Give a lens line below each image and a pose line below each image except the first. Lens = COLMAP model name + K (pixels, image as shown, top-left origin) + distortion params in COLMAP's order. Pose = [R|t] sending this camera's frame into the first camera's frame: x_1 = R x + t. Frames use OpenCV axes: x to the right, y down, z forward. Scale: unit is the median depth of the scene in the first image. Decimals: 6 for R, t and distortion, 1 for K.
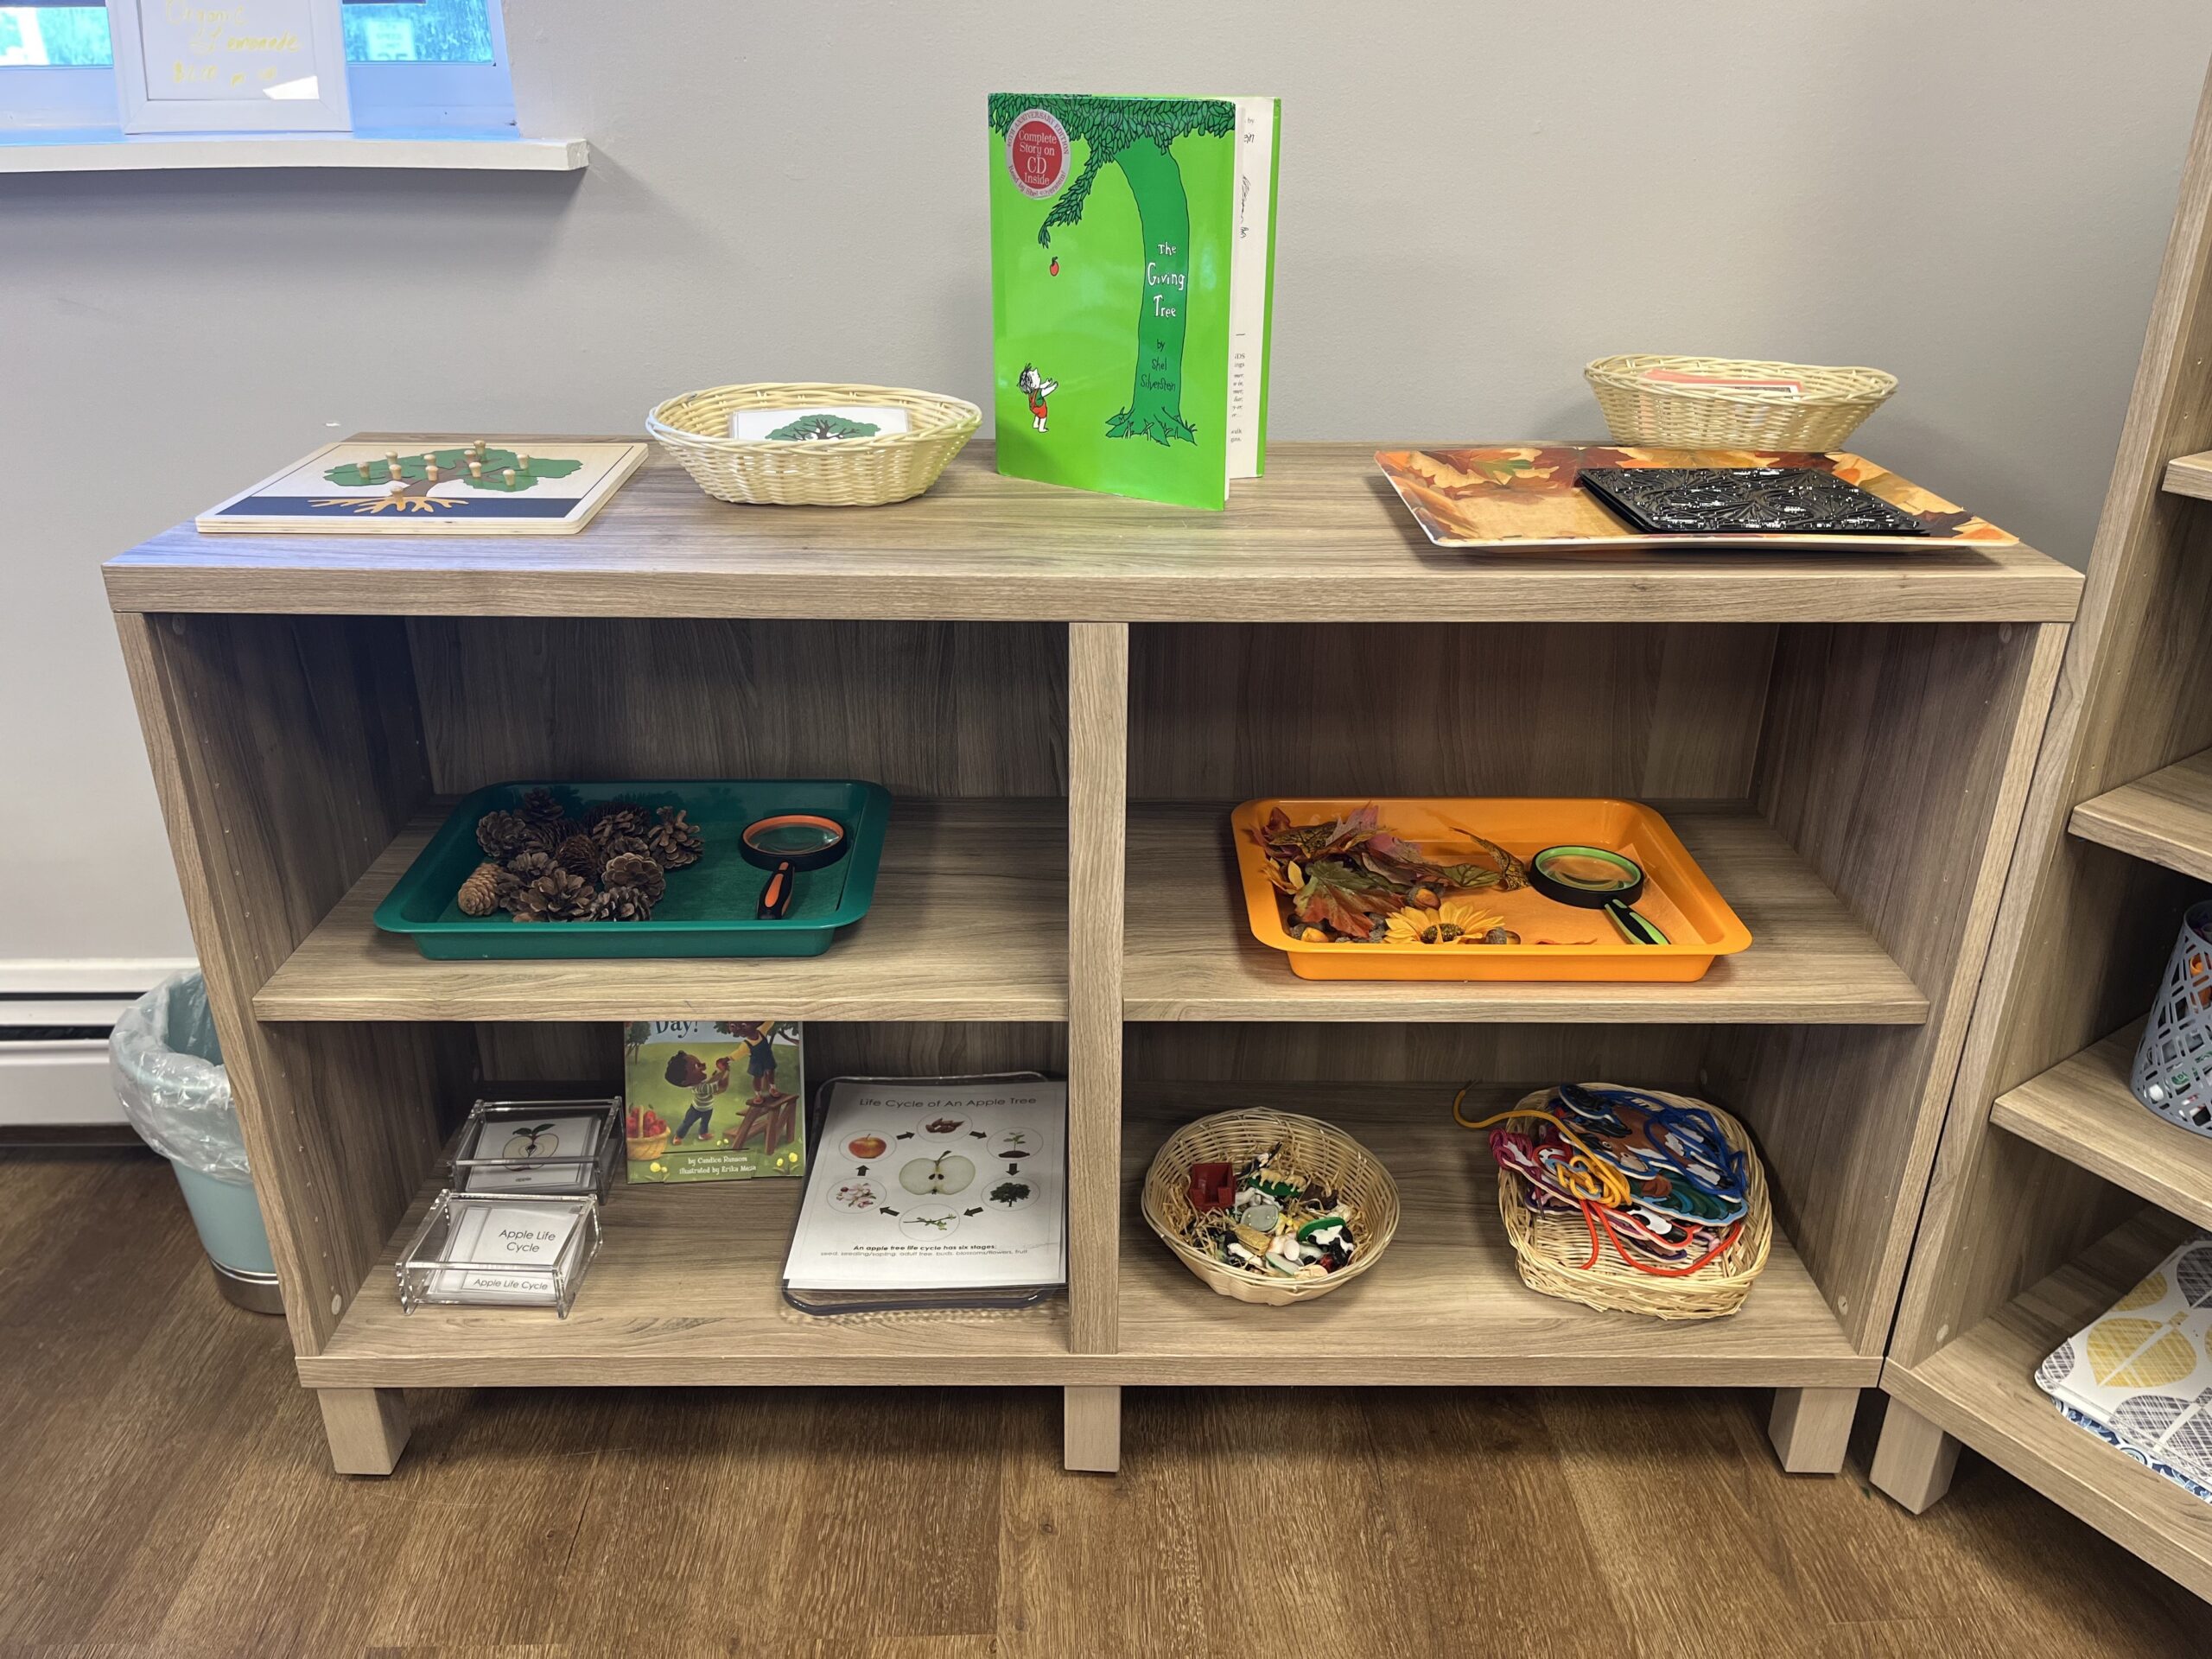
lens RADIAL K [[1687.5, 0, 1102.4], [0, 1687.5, 828.1], [0, 0, 1]] dist [0.008674, 0.001845]
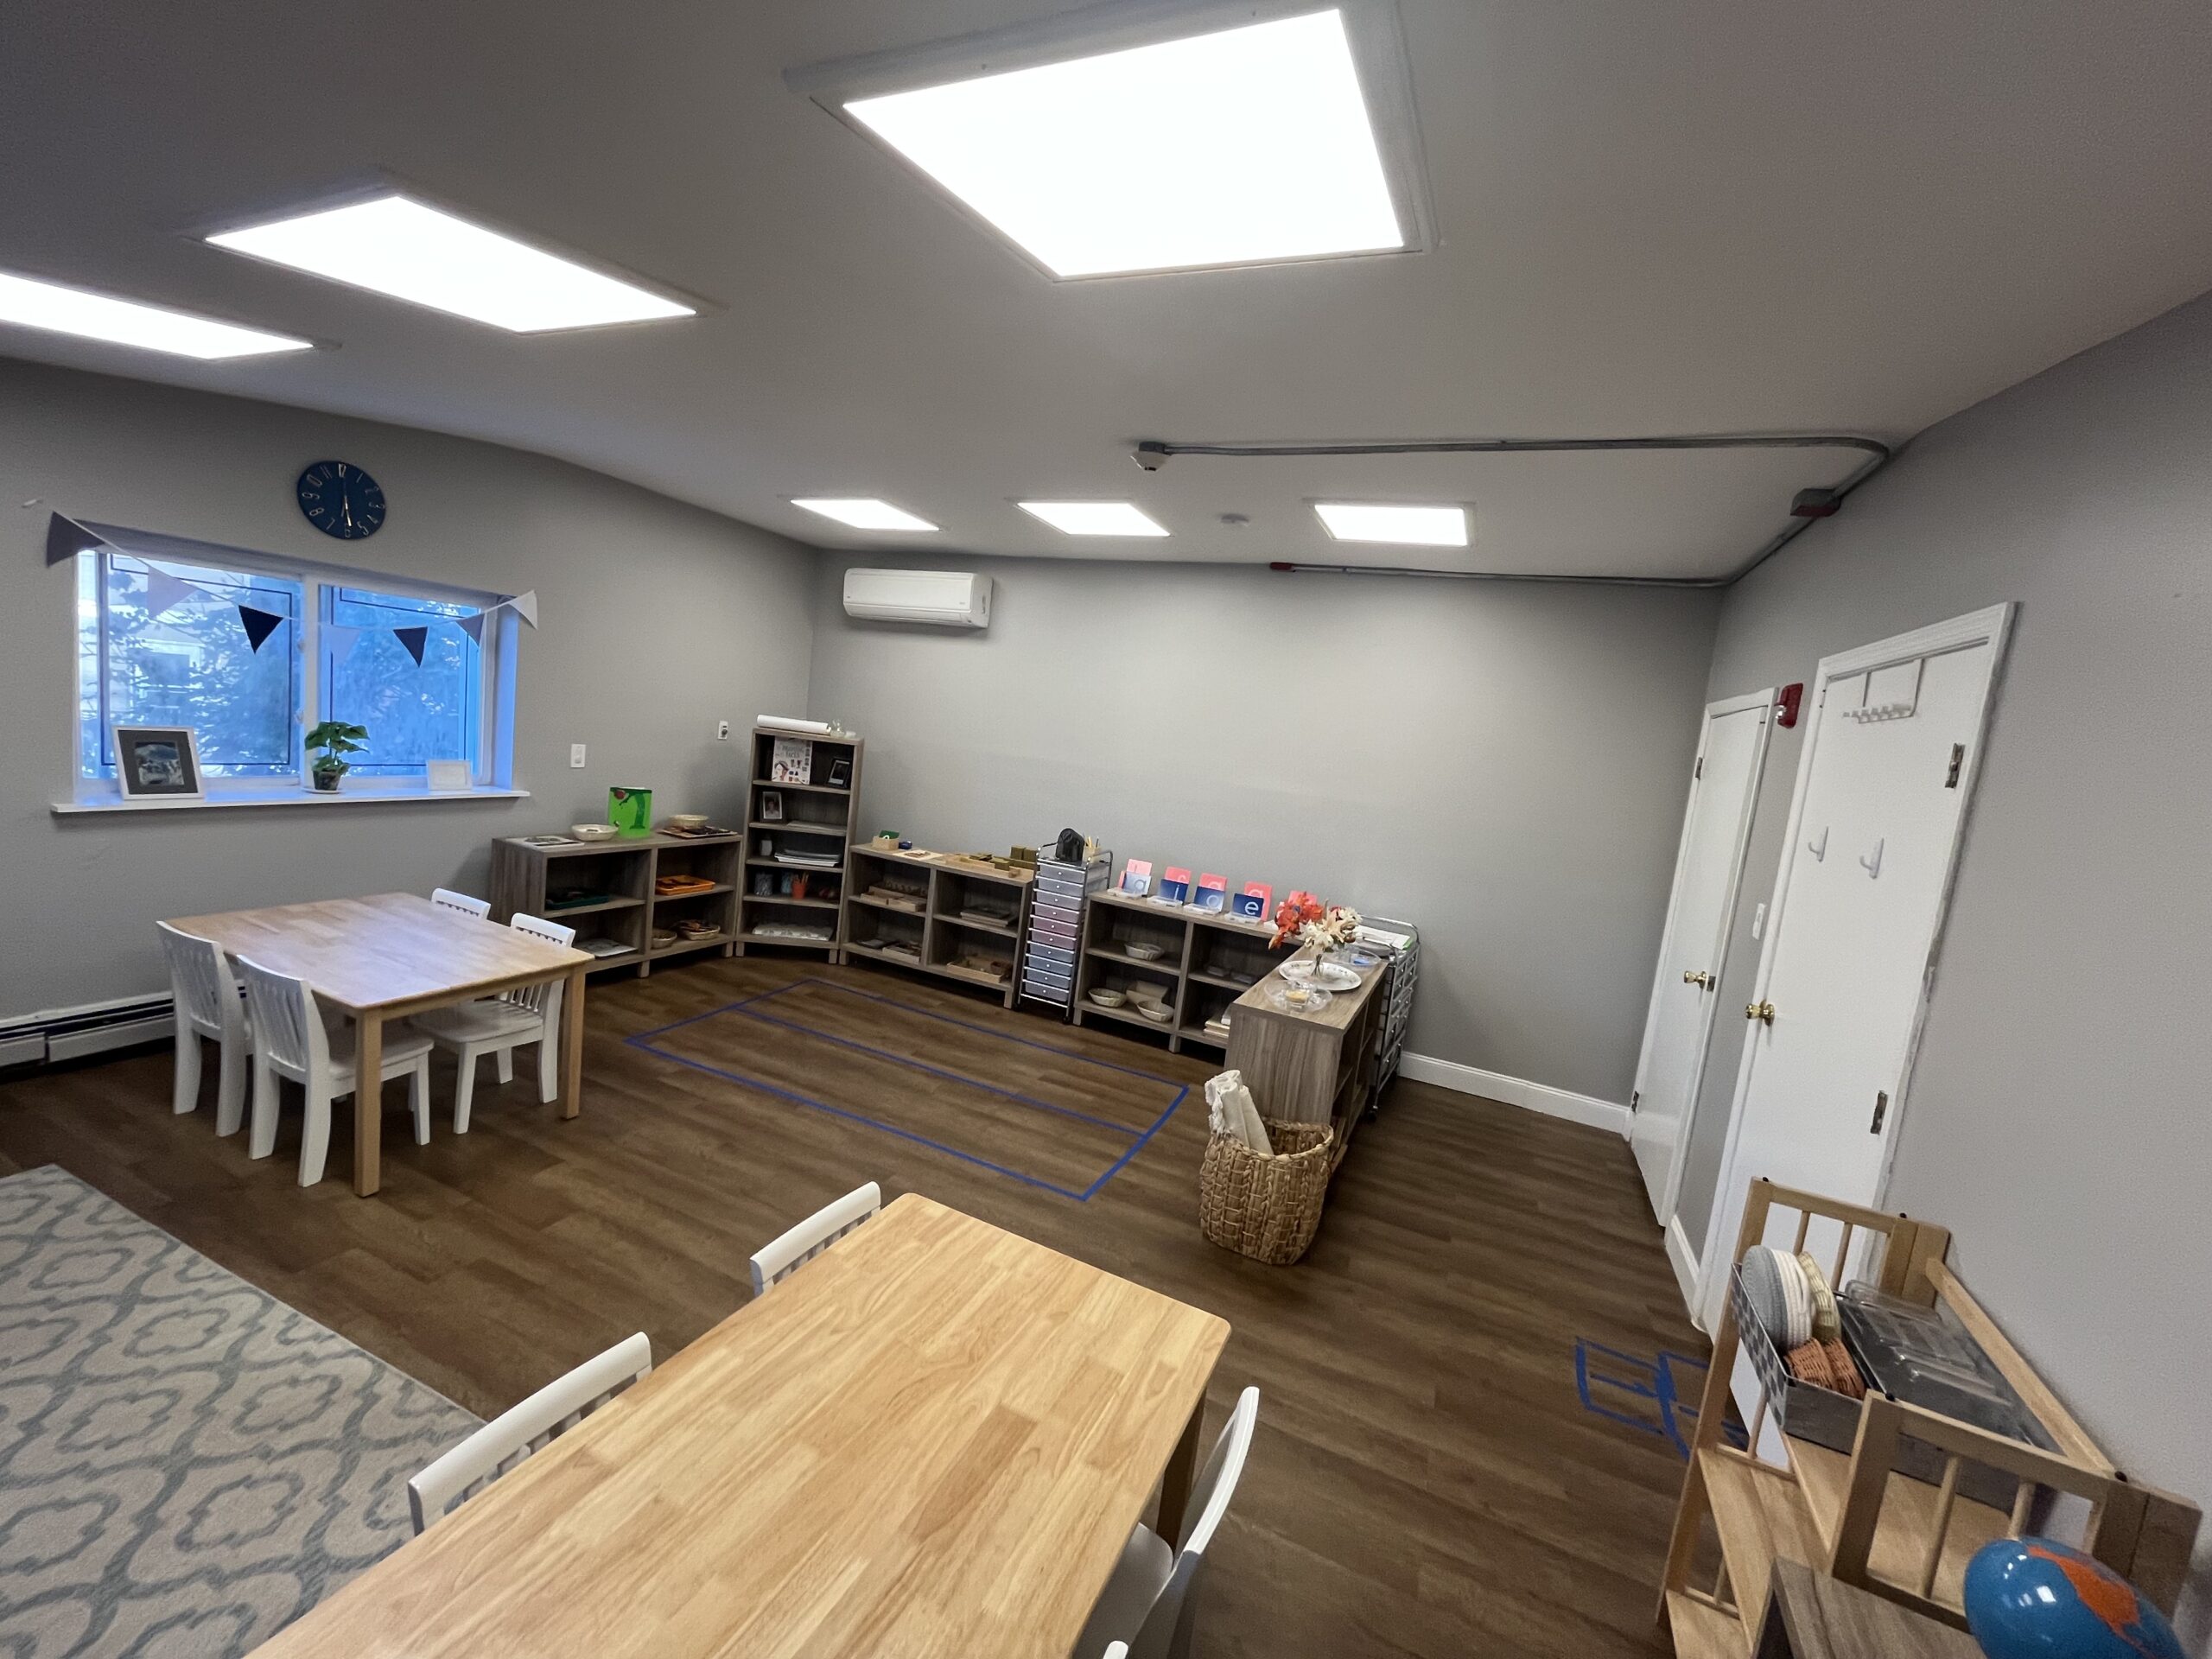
lens RADIAL K [[891.1, 0, 1108.9], [0, 891.1, 829.8], [0, 0, 1]] dist [-0.002882, -0.000150]
pose [[0.416458, -0.061413, 0.907078, -2.505321], [0.272655, 0.960229, -0.060170, 0.552152], [-0.867307, 0.272377, 0.416640, -2.334314]]
